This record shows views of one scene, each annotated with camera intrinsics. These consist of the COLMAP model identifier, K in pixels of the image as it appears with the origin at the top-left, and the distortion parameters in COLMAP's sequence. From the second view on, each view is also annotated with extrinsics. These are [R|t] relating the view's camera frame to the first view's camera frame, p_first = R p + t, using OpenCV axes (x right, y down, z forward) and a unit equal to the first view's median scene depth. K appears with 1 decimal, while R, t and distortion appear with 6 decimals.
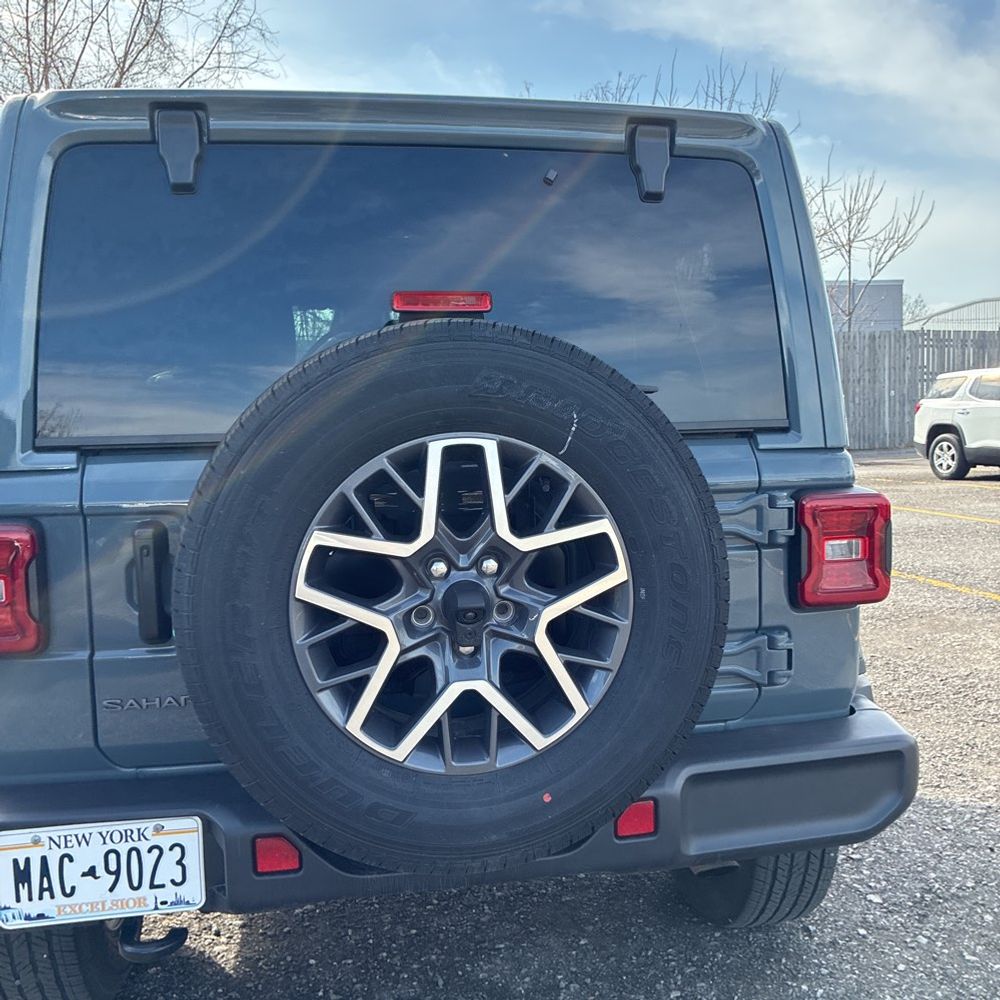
lens RADIAL K [[1012.1, 0, 502.9], [0, 1012.1, 514.5], [0, 0, 1]] dist [0.035912, 0.000000]
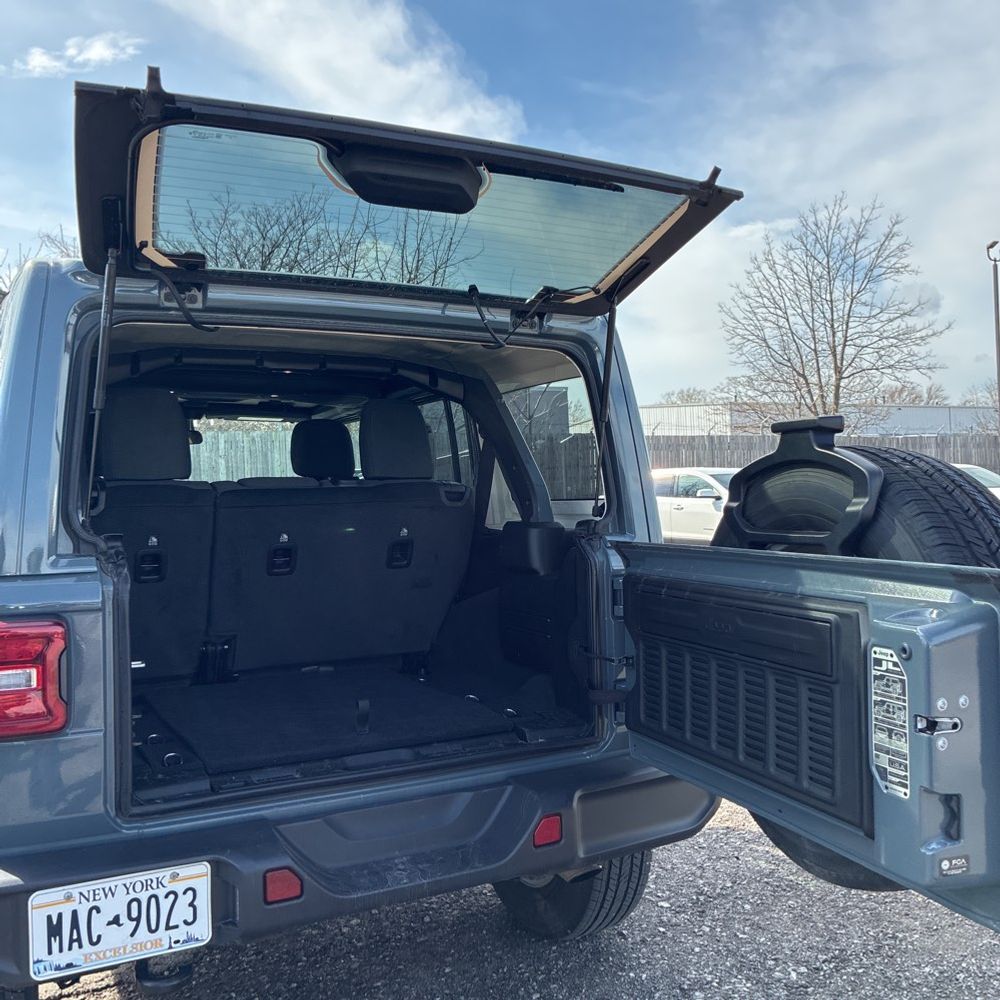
lens RADIAL K [[1012.1, 0, 501.8], [0, 1012.1, 500.8], [0, 0, 1]] dist [0.035912, 0.000000]
pose [[0.952114, 0.001531, 0.305740, -0.336689], [0.030243, 0.994612, -0.099160, 0.005736], [-0.304245, 0.103658, 0.946937, -0.273384]]
